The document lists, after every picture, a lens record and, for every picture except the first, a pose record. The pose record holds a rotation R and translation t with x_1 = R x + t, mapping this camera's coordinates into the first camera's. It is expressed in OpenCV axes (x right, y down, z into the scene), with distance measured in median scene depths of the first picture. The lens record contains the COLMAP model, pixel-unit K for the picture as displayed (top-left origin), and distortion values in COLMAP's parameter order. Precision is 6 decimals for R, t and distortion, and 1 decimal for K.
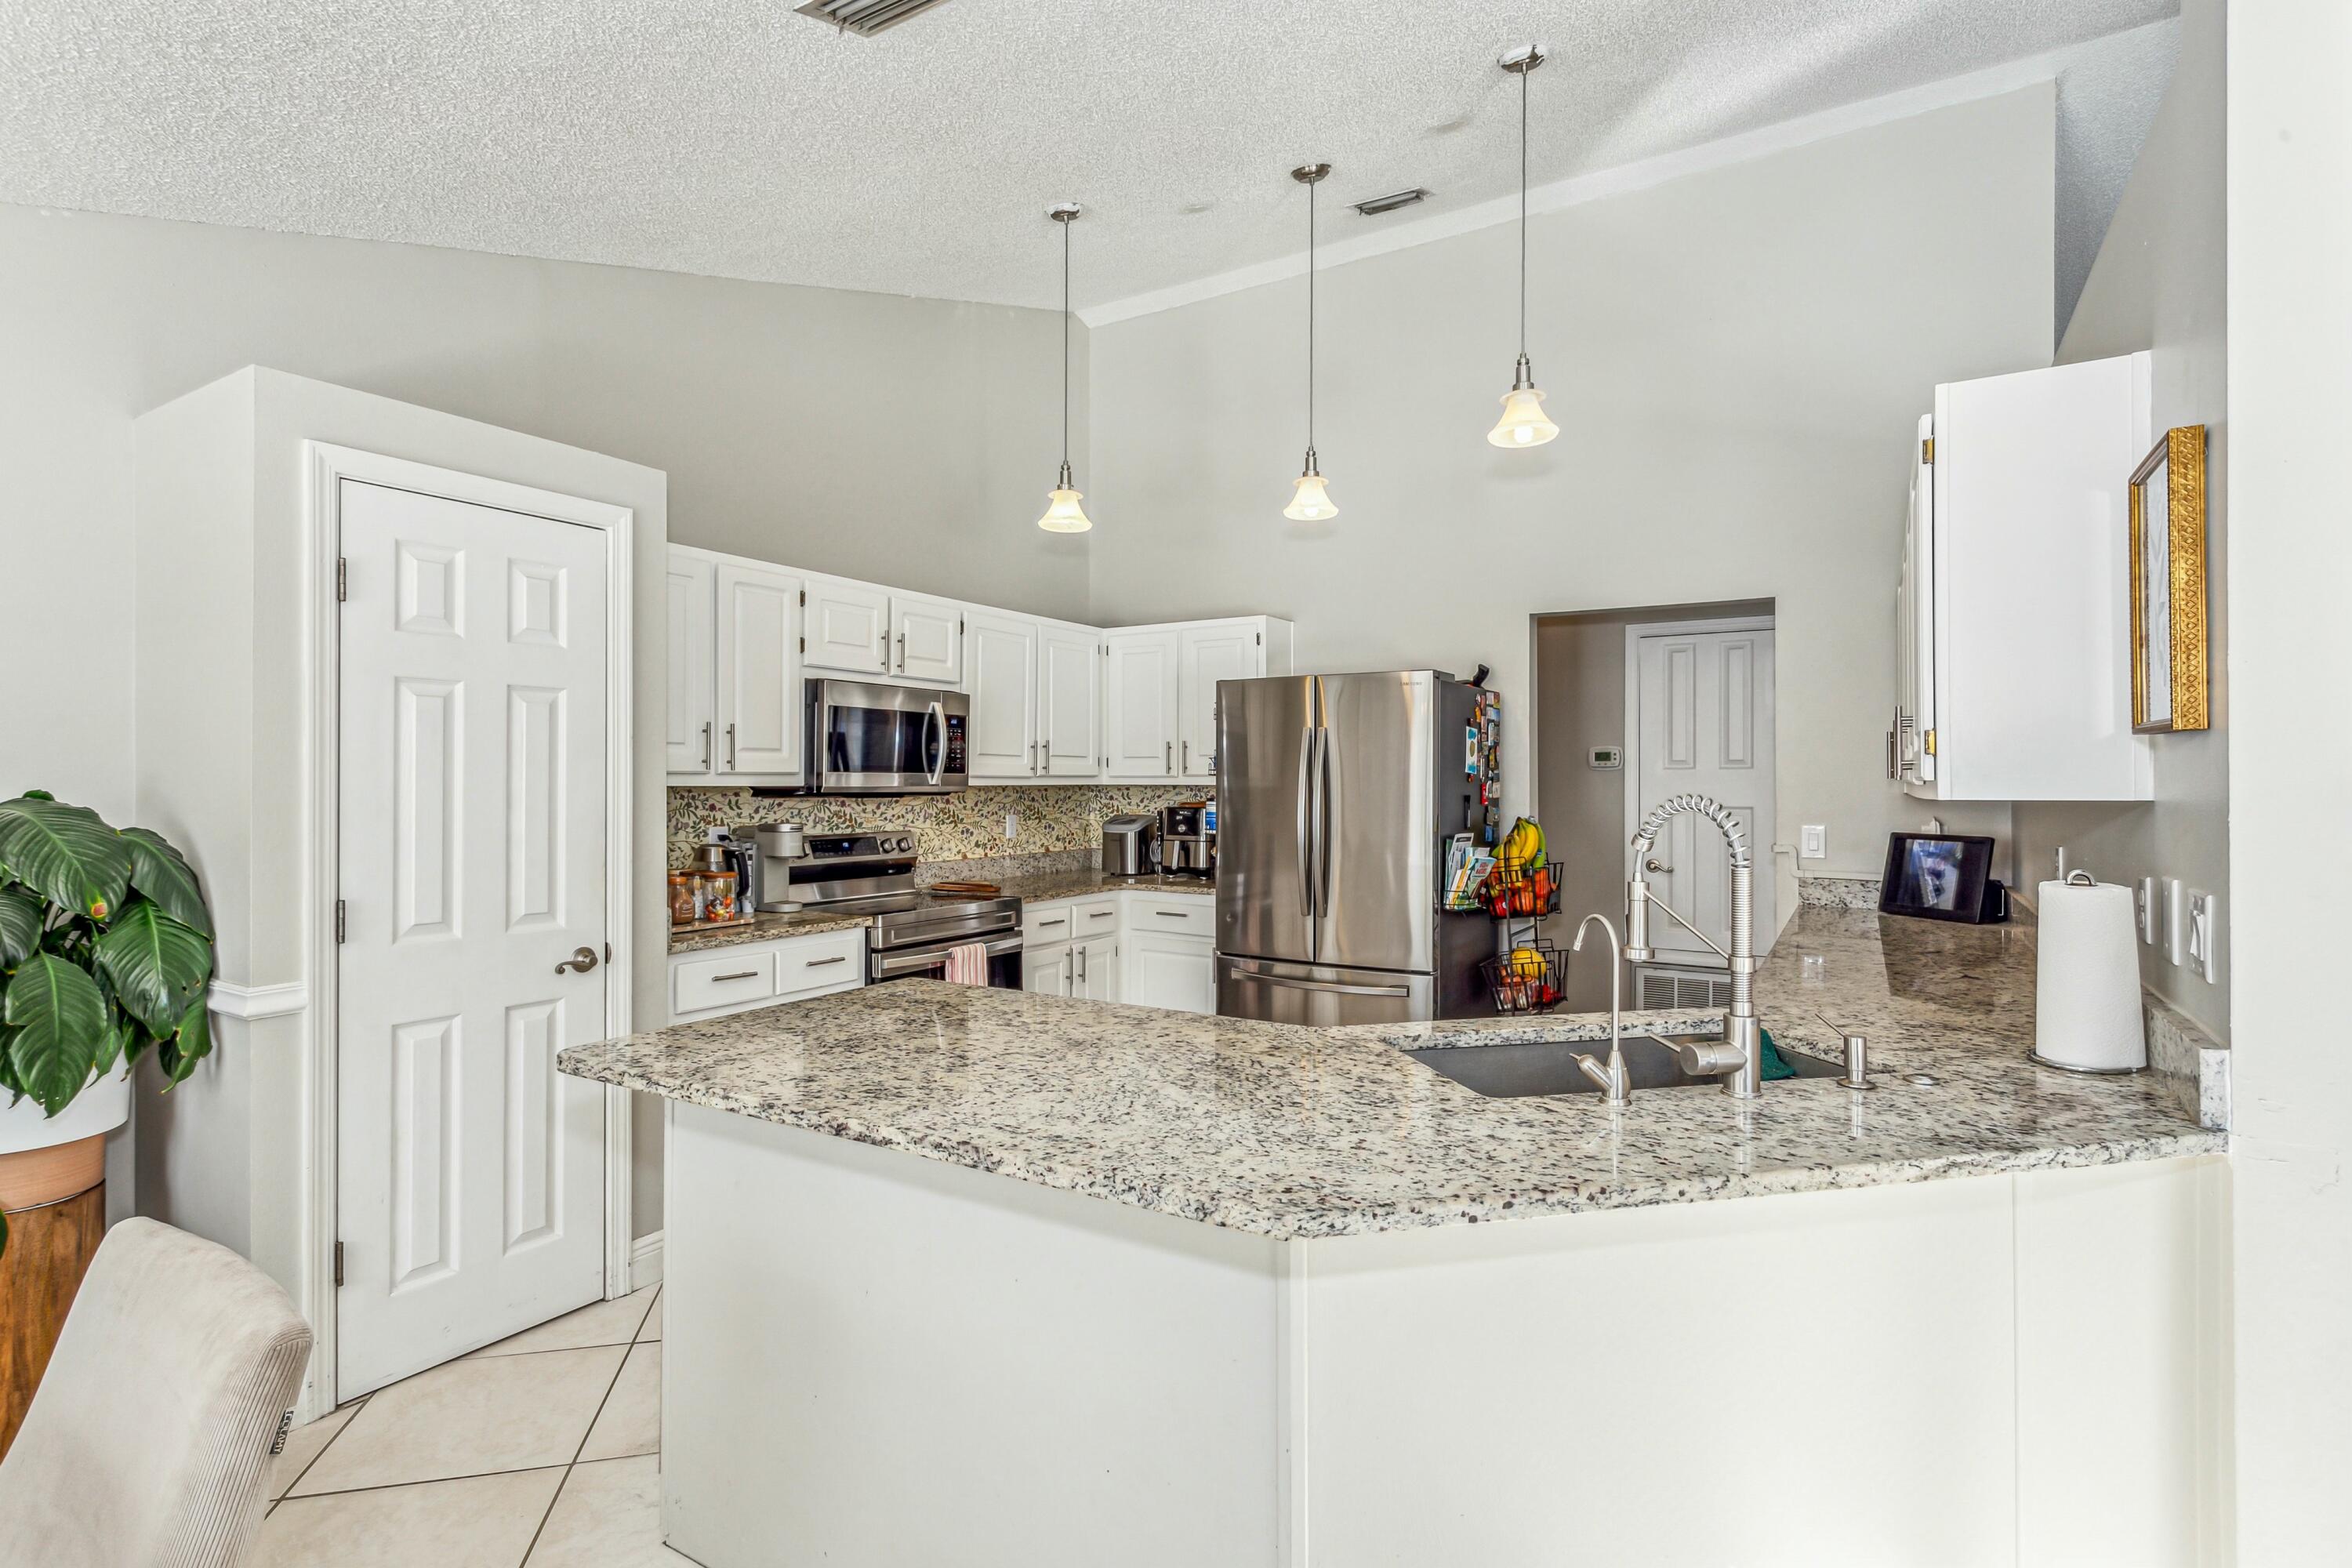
lens RADIAL K [[1144.8, 0, 1152.6], [0, 1144.8, 783.8], [0, 0, 1]] dist [0.001093, 0.001667]
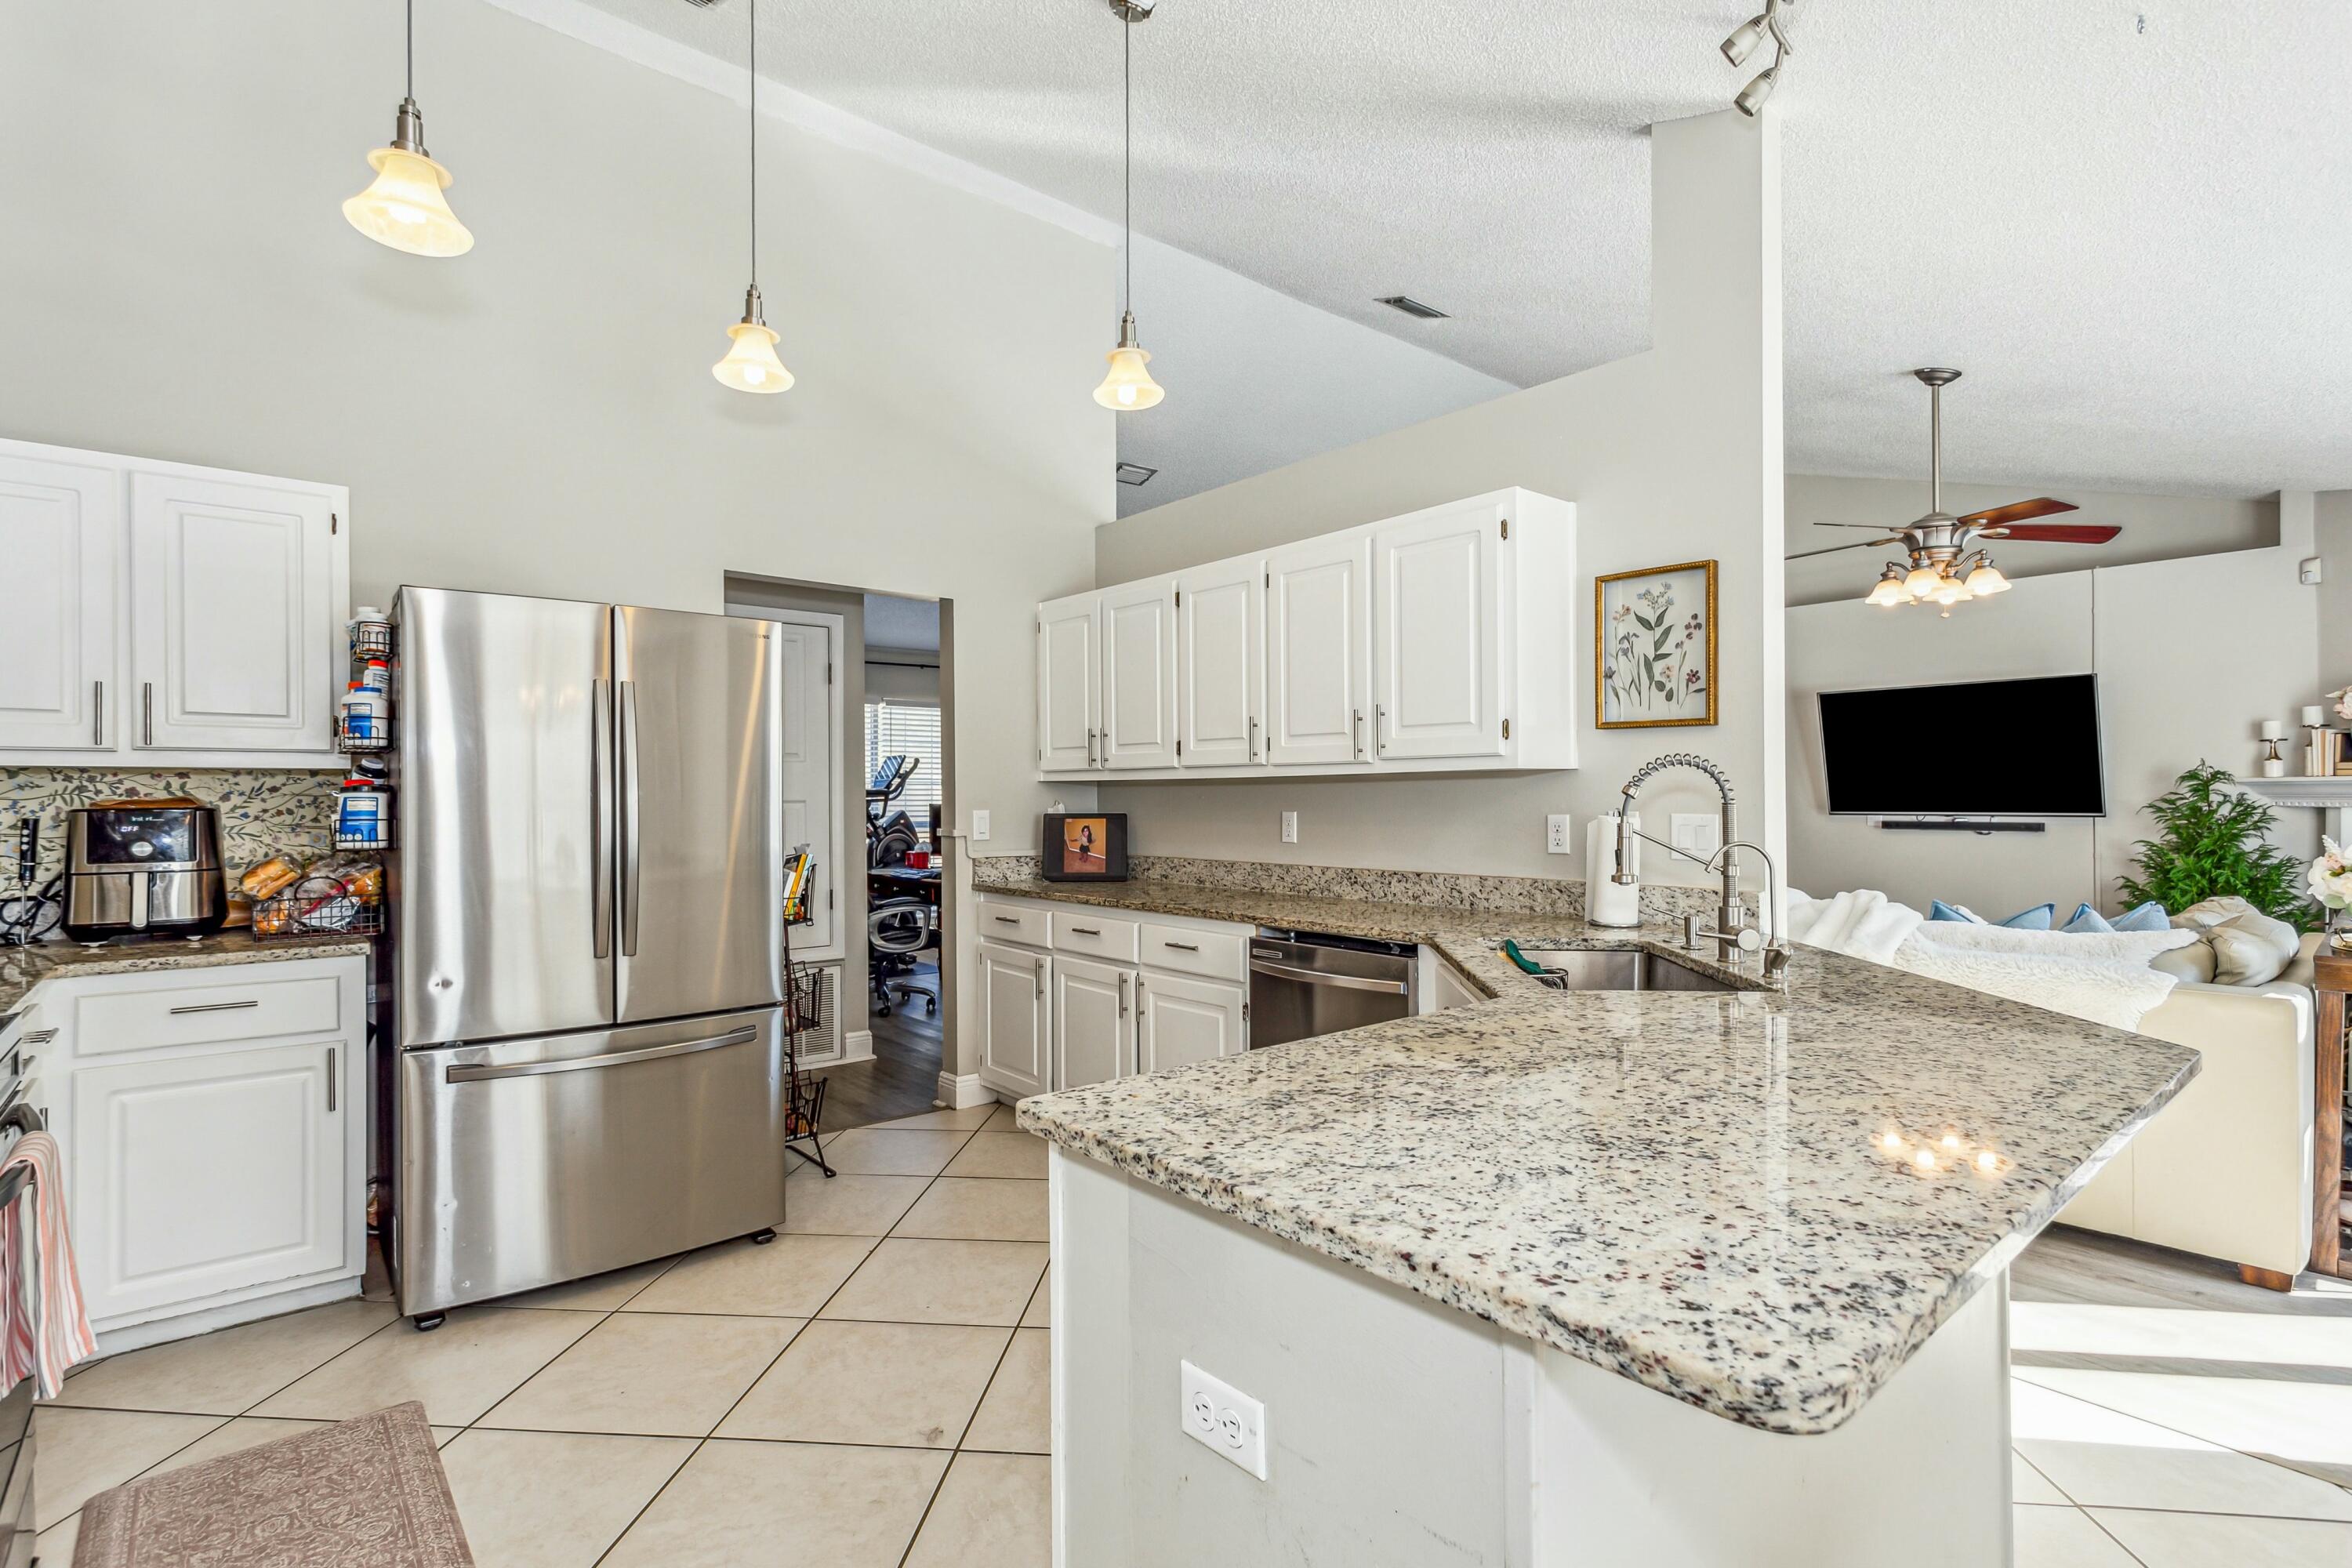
lens RADIAL K [[1144.8, 0, 1185.8], [0, 1144.8, 802.0], [0, 0, 1]] dist [0.001093, 0.001667]
pose [[0.287435, -0.007739, 0.957769, -0.446382], [0.006331, 0.999961, 0.006179, 0.022720], [-0.957779, 0.004288, 0.287473, 0.516825]]
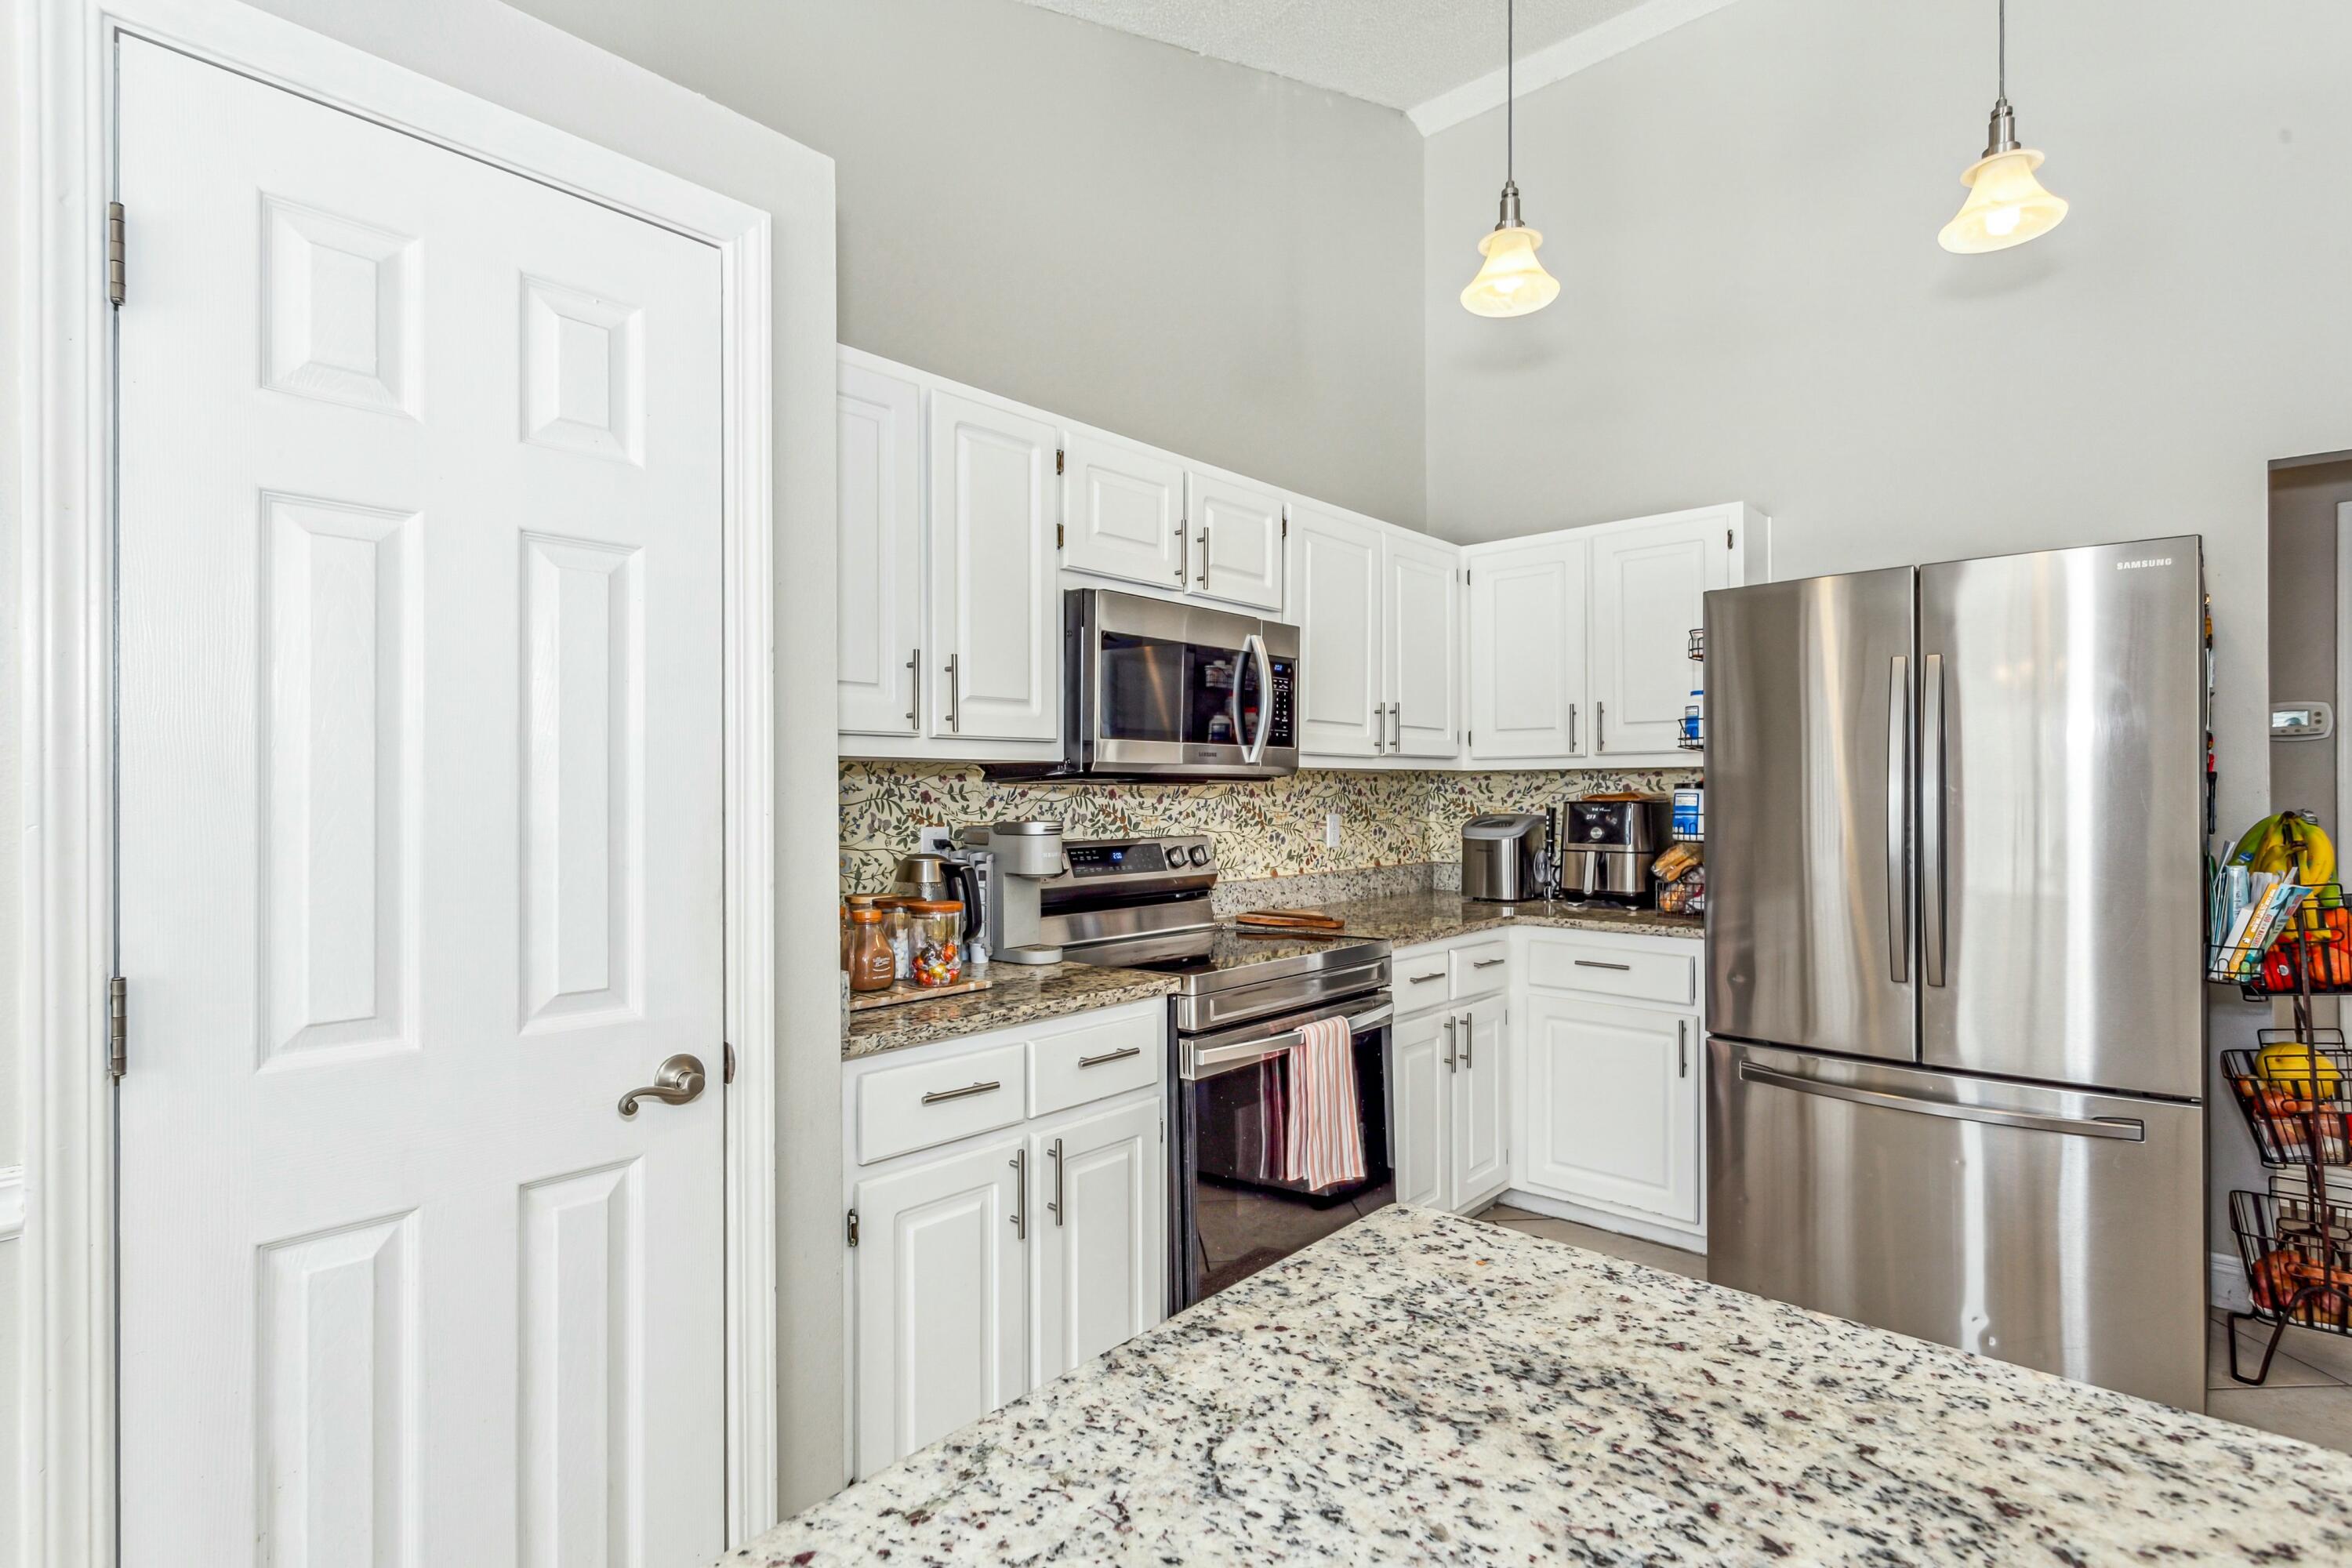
lens RADIAL K [[1144.8, 0, 1151.6], [0, 1144.8, 794.3], [0, 0, 1]] dist [0.001093, 0.001667]
pose [[0.984021, -0.004061, -0.178007, -0.146972], [0.004224, 0.999991, 0.000537, 0.019758], [0.178003, -0.001281, 0.984029, 0.396186]]
